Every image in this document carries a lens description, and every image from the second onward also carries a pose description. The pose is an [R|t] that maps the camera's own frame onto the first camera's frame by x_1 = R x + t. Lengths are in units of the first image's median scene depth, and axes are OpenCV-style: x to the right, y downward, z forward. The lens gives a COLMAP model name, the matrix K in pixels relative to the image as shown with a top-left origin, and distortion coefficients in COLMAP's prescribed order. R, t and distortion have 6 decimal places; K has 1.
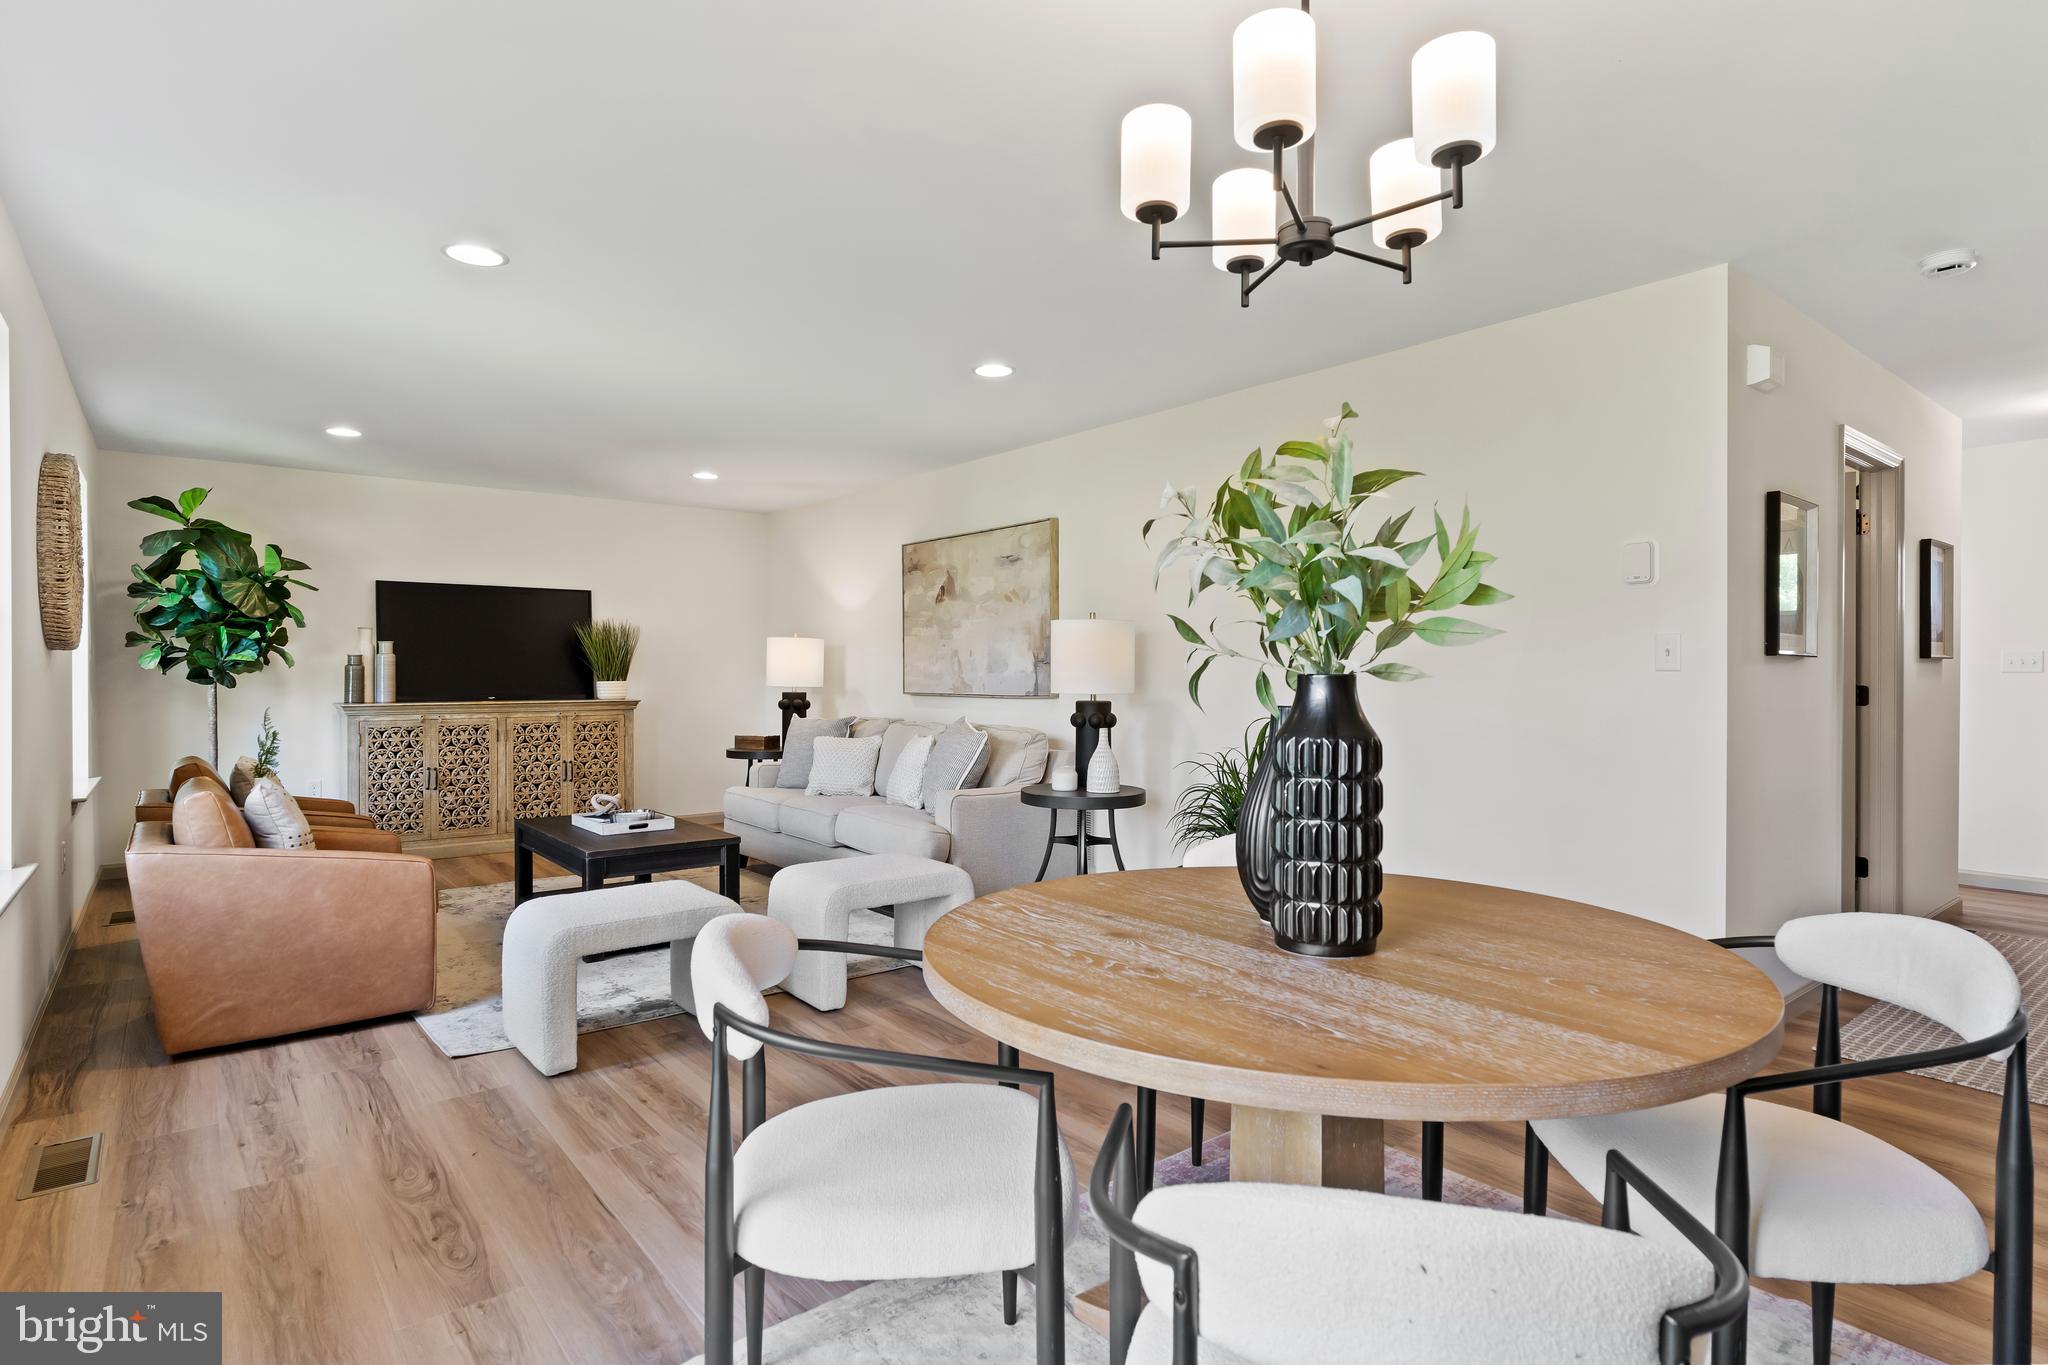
lens RADIAL K [[1054.4, 0, 1018.5], [0, 1054.4, 677.9], [0, 0, 1]] dist [-0.009710, 0.004571]
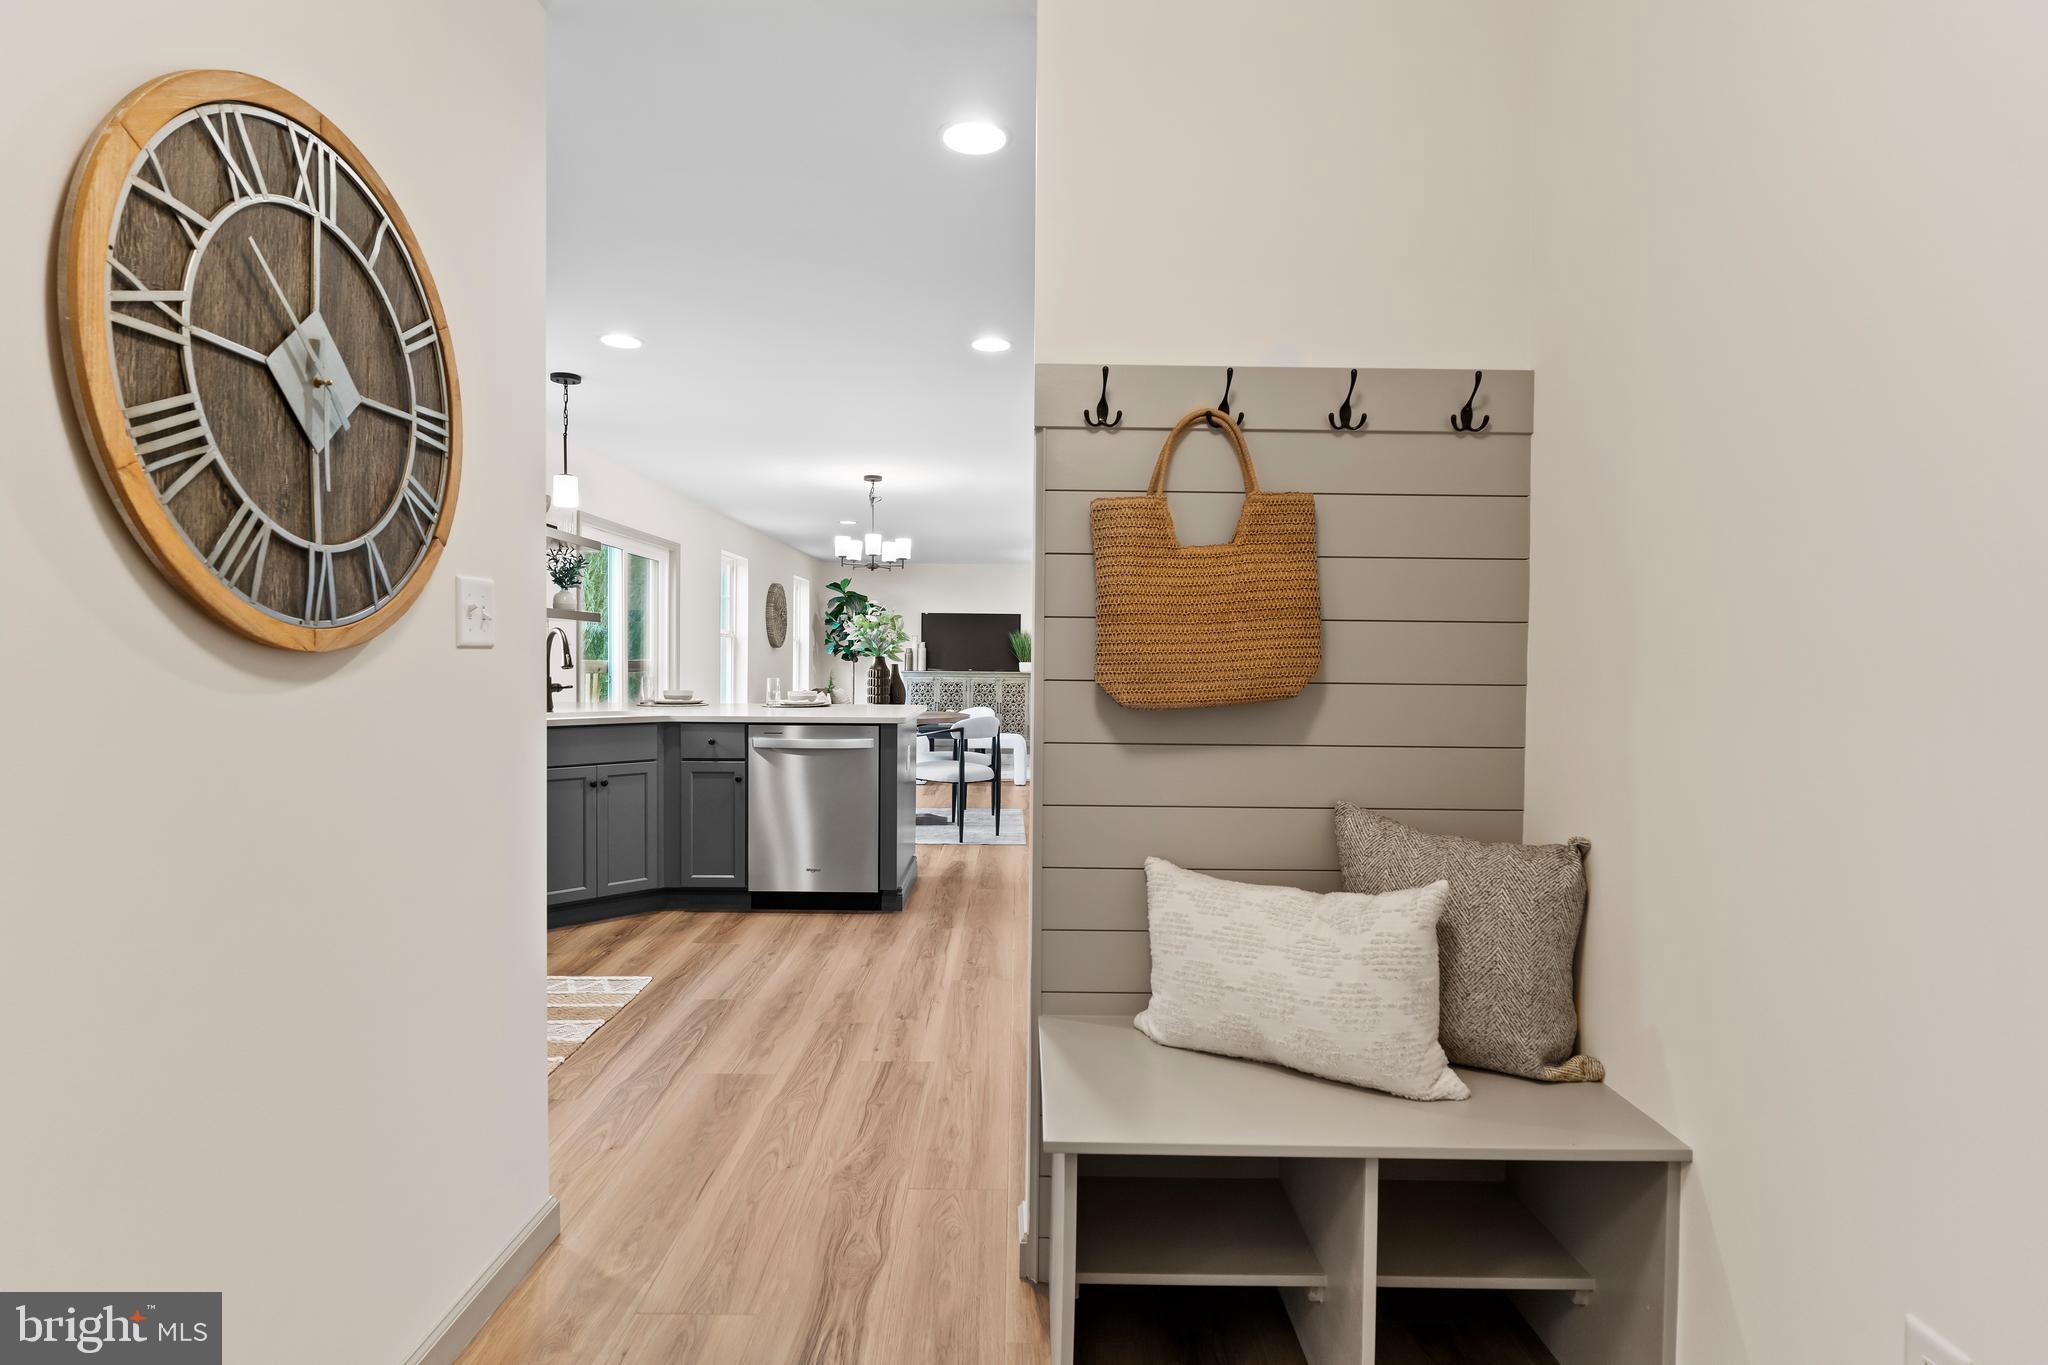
lens RADIAL K [[1054.4, 0, 1023.1], [0, 1054.4, 681.7], [0, 0, 1]] dist [-0.009710, 0.004571]
pose [[0.783758, 0.023100, -0.620636, 0.986466], [-0.014688, 0.999718, 0.018661, 0.003036], [0.620892, -0.005510, 0.783877, -0.609271]]
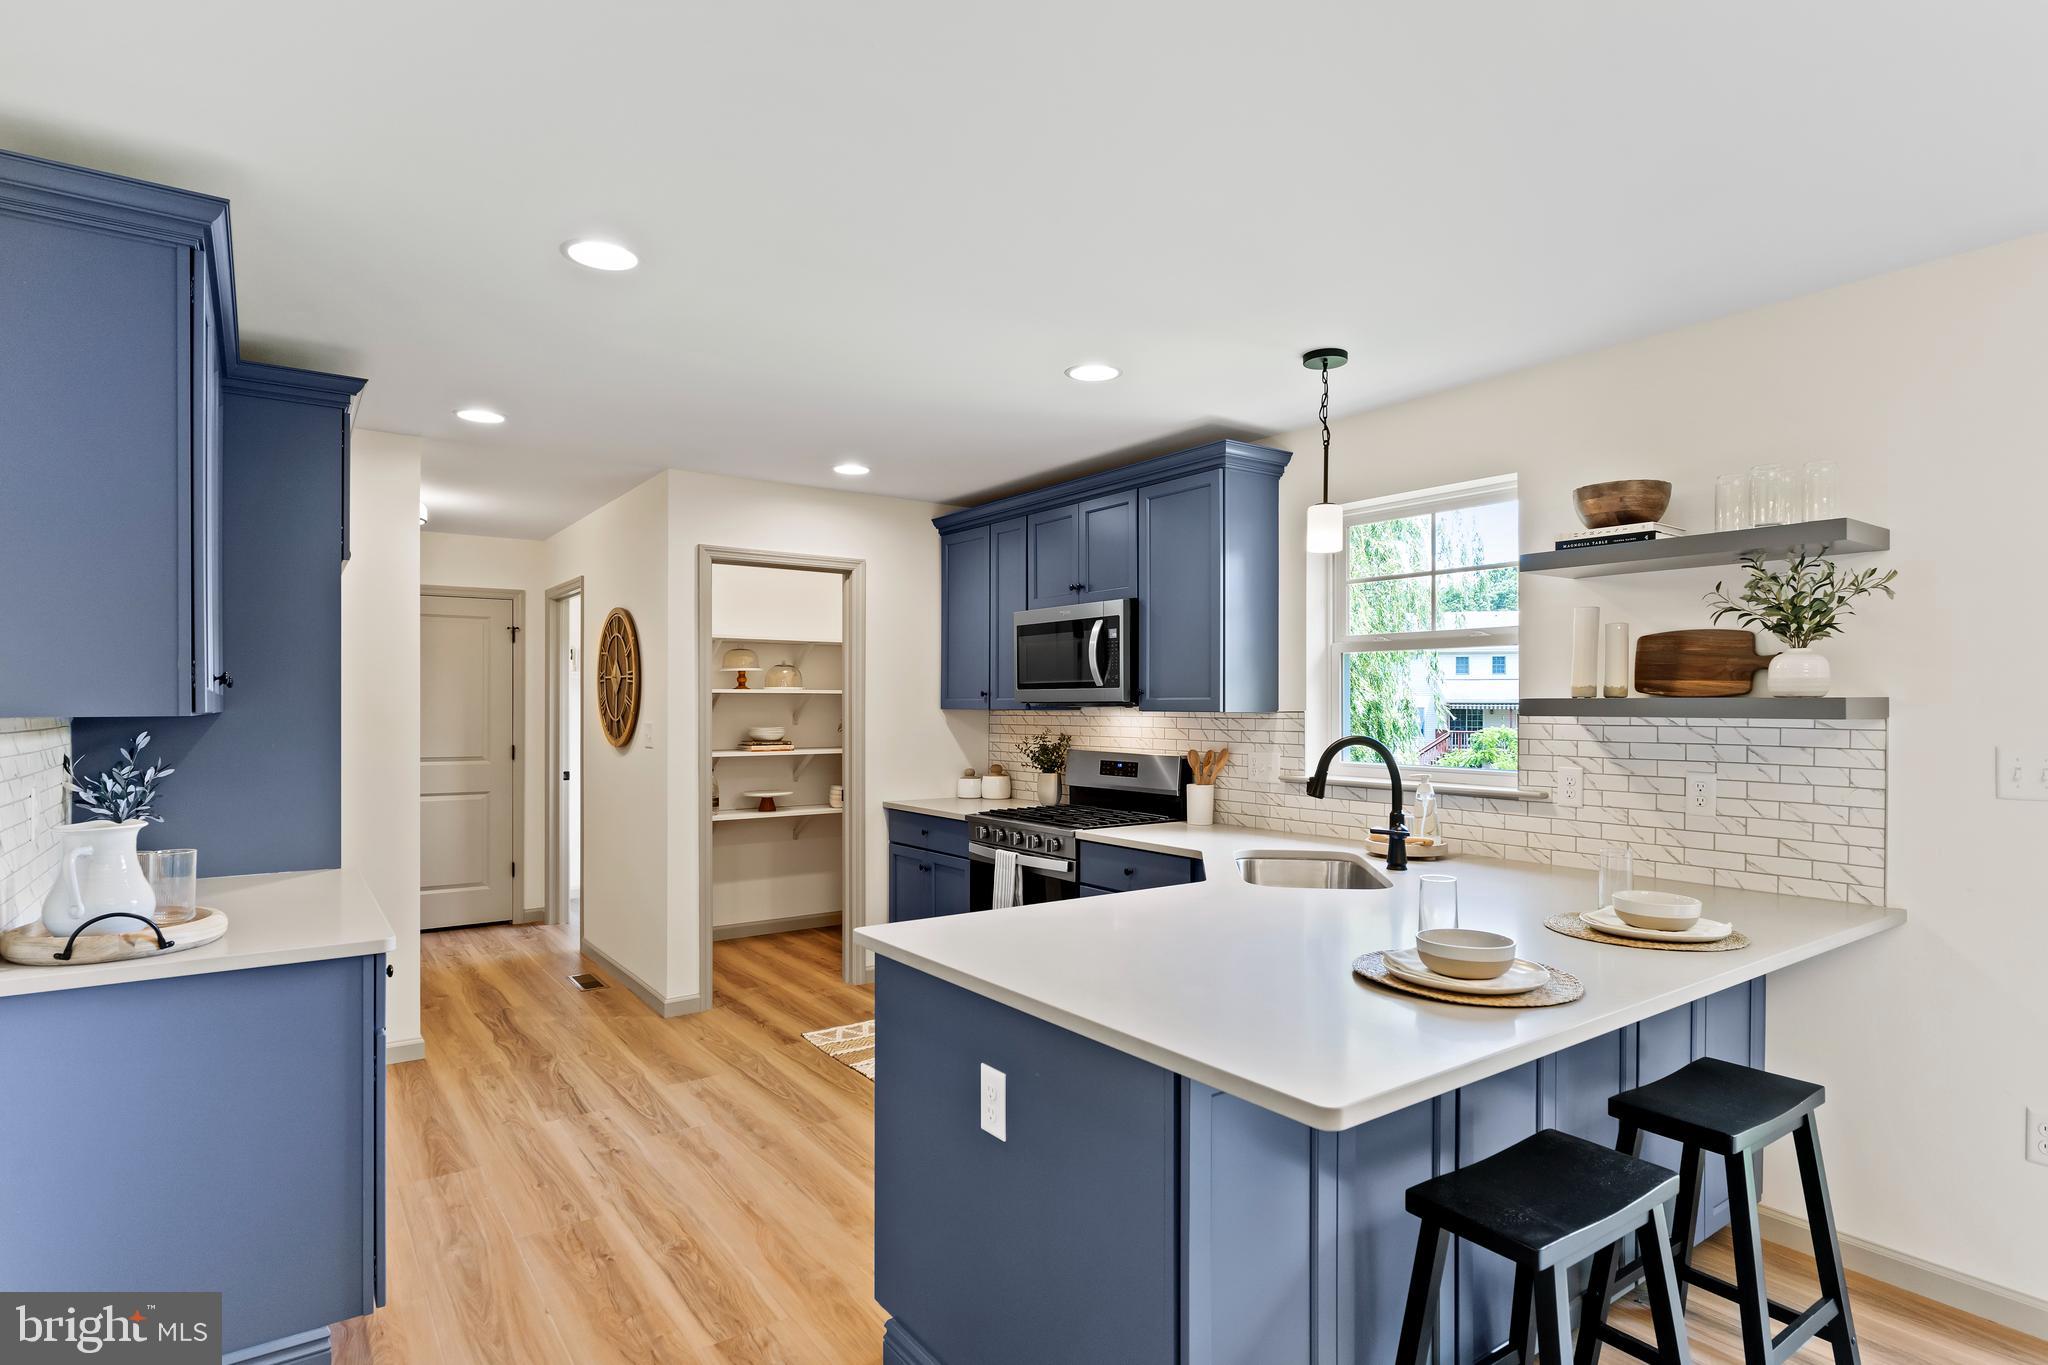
lens RADIAL K [[1054.4, 0, 1013.9], [0, 1054.4, 697.7], [0, 0, 1]] dist [-0.009710, 0.004571]
pose [[-0.998437, 0.000110, 0.055890, 0.334321], [0.000102, 1.000000, -0.000136, -0.037523], [-0.055890, -0.000131, -0.998437, 0.348512]]
